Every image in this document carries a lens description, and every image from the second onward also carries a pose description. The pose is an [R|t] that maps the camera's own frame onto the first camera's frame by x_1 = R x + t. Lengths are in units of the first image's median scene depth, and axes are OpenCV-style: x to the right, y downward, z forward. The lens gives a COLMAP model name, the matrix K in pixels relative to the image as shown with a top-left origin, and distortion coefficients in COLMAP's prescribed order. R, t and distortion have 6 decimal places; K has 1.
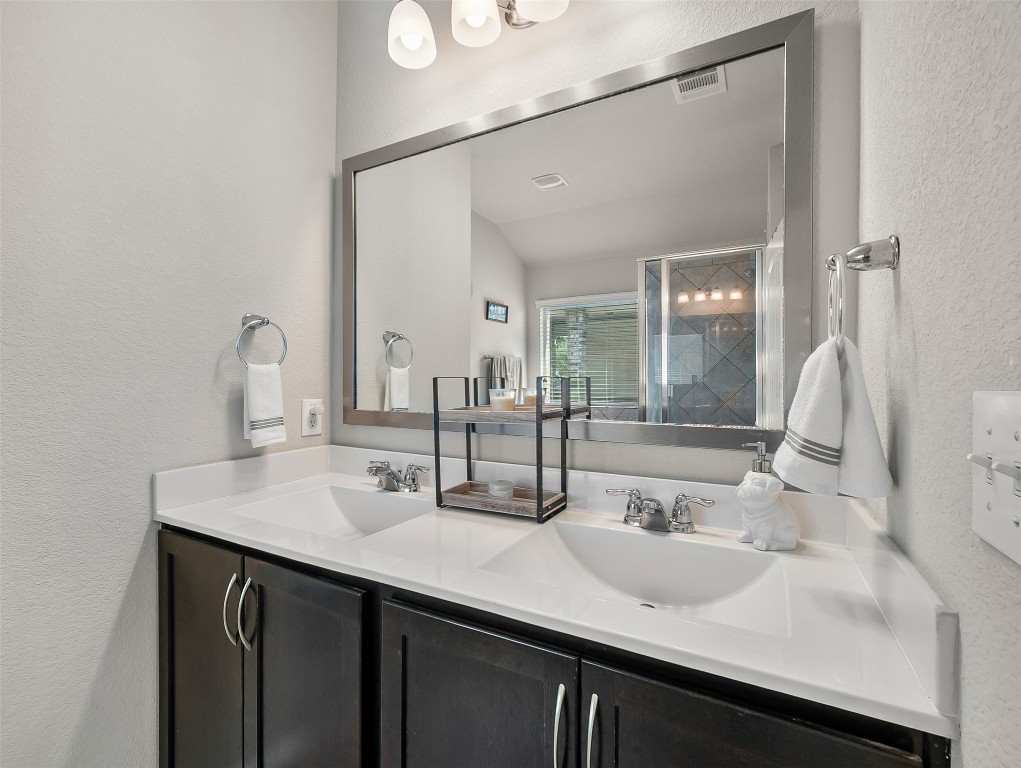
lens RADIAL K [[459.0, 0, 500.4], [0, 459.0, 382.4], [0, 0, 1]] dist [0.002628, 0.001341]
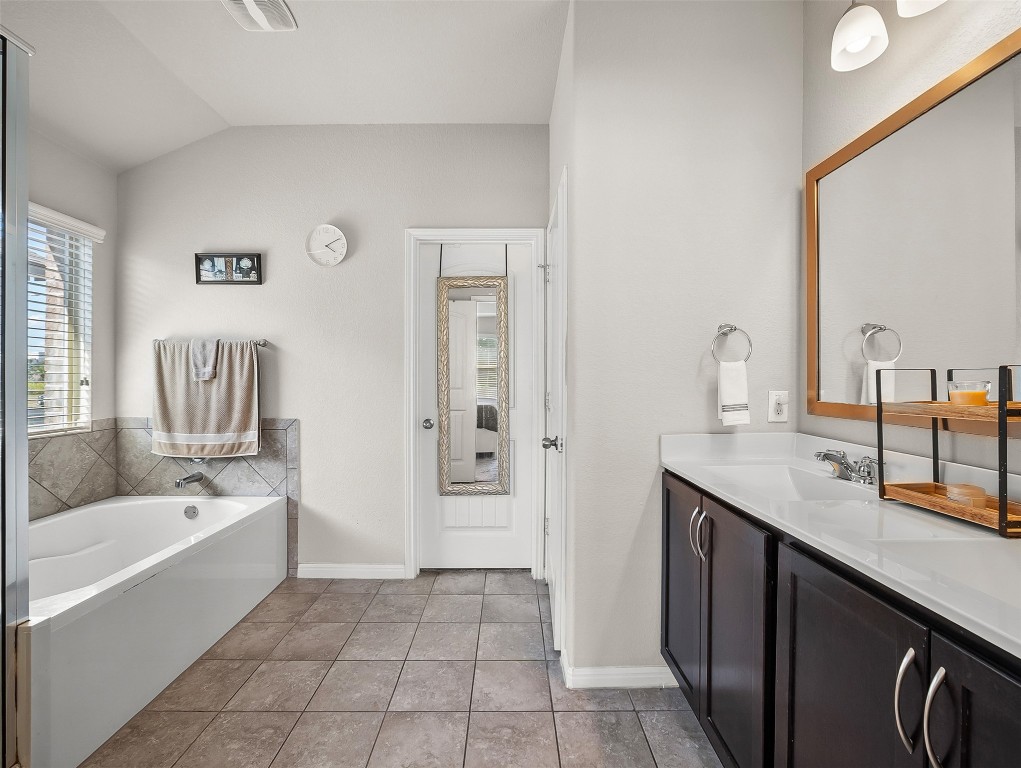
lens RADIAL K [[459.0, 0, 508.4], [0, 459.0, 381.6], [0, 0, 1]] dist [0.002628, 0.001341]
pose [[0.490497, 0.003641, -0.871435, 0.302327], [-0.000075, 0.999991, 0.004135, 0.010307], [0.871443, -0.001963, 0.490493, -0.179489]]
